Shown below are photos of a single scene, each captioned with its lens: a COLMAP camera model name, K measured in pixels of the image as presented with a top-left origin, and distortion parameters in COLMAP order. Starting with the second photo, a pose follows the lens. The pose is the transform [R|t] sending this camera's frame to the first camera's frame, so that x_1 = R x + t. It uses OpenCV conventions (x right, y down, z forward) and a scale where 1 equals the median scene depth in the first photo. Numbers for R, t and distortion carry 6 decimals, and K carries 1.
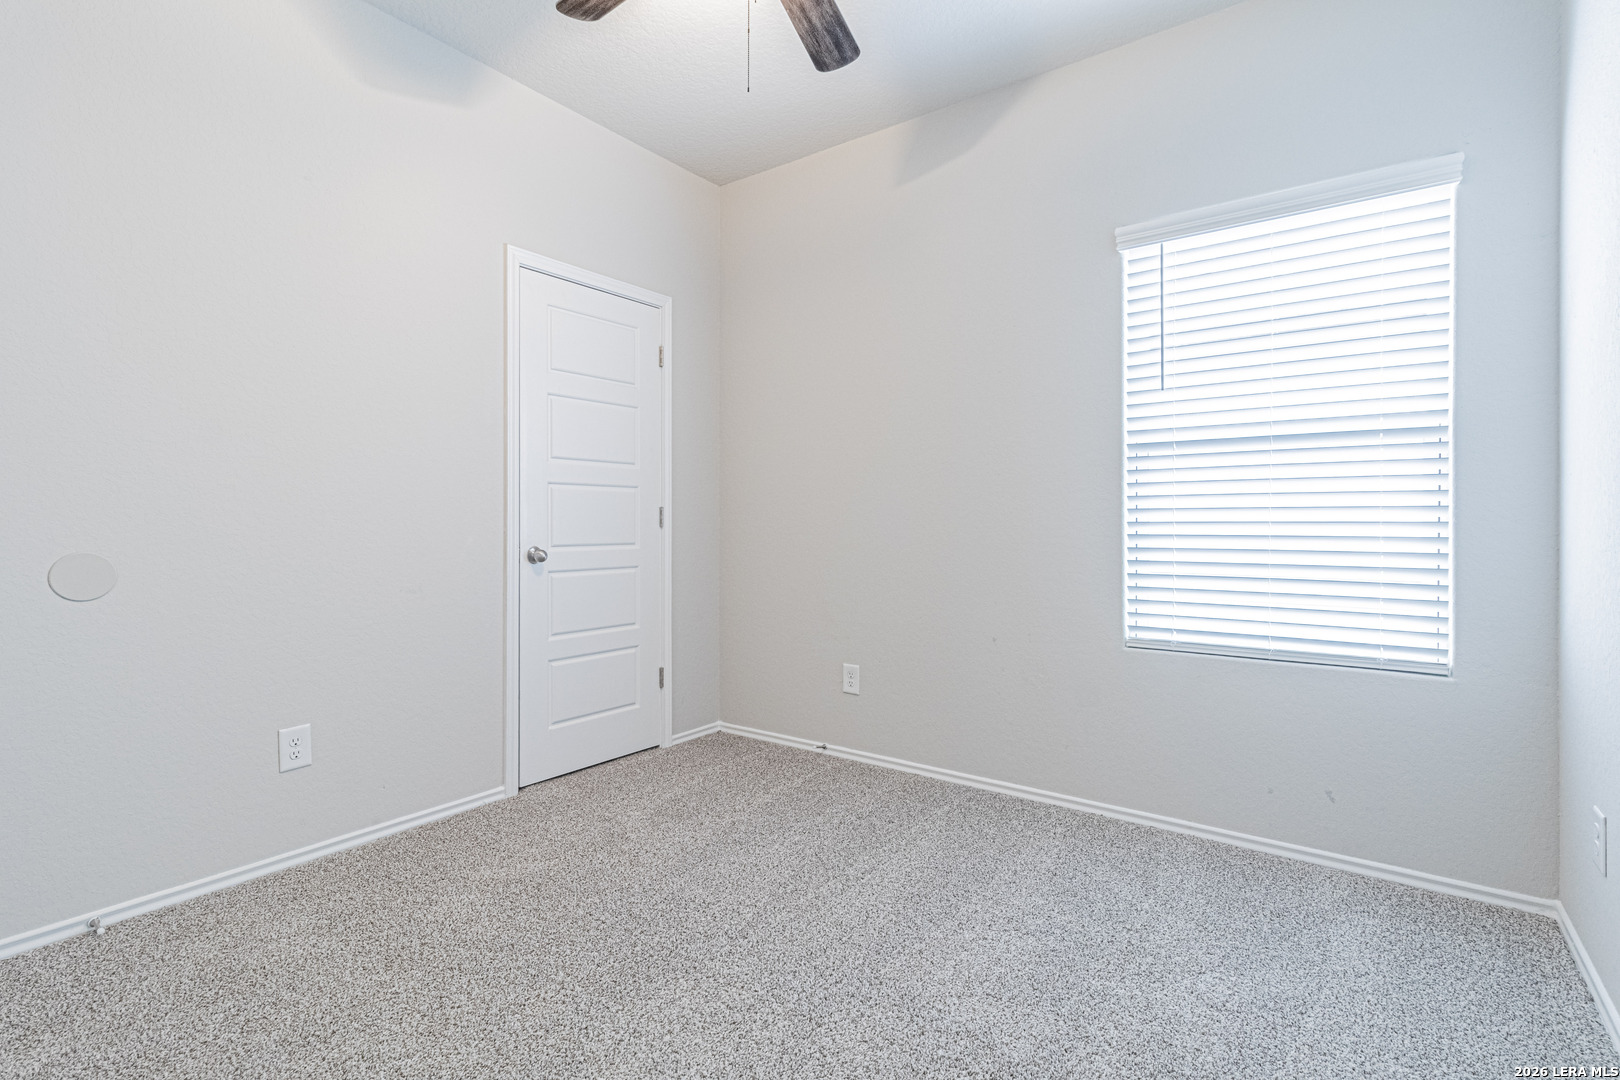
lens RADIAL K [[748.6, 0, 831.7], [0, 748.6, 531.2], [0, 0, 1]] dist [0.004999, -0.000226]
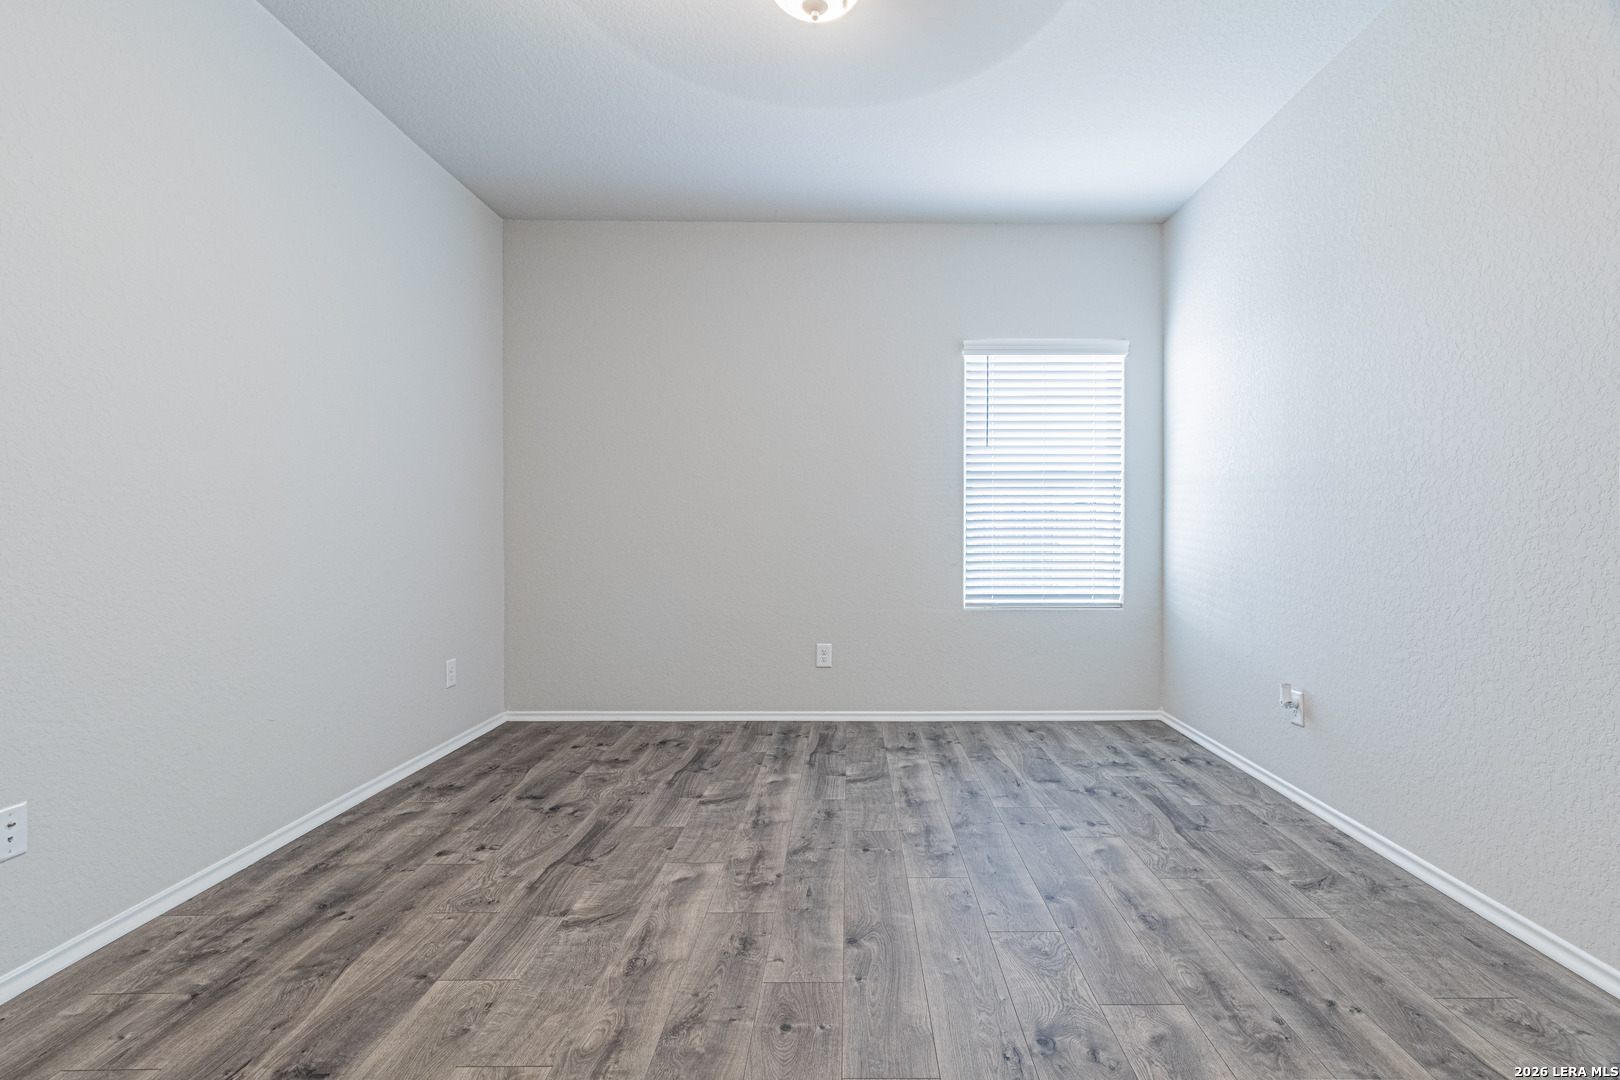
lens RADIAL K [[748.6, 0, 847.4], [0, 748.6, 545.1], [0, 0, 1]] dist [0.004999, -0.000226]
pose [[0.804058, -0.012506, 0.594420, -0.767472], [0.006226, 0.999901, 0.012615, 0.000523], [-0.594519, -0.006443, 0.804056, -0.116845]]
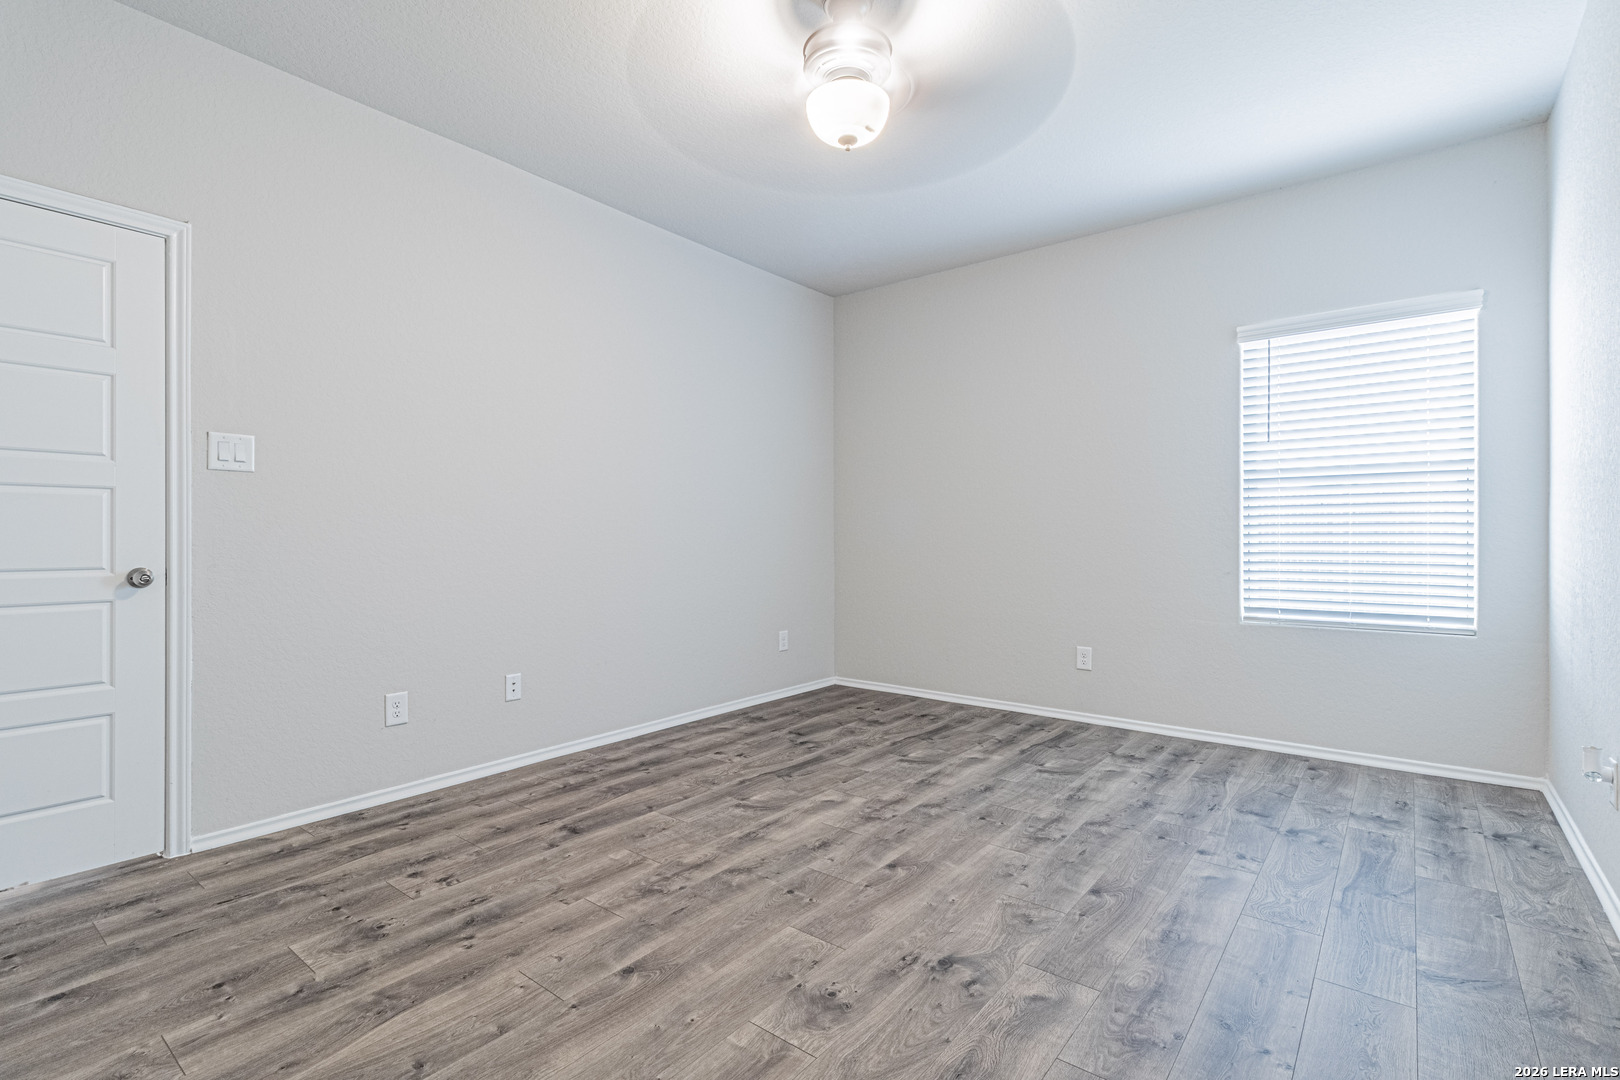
lens RADIAL K [[748.6, 0, 826.6], [0, 748.6, 545.5], [0, 0, 1]] dist [0.004999, -0.000226]
pose [[0.999397, -0.002605, -0.034632, -0.359177], [0.002666, 0.999995, 0.001701, 0.004732], [0.034627, -0.001793, 0.999399, -0.466301]]
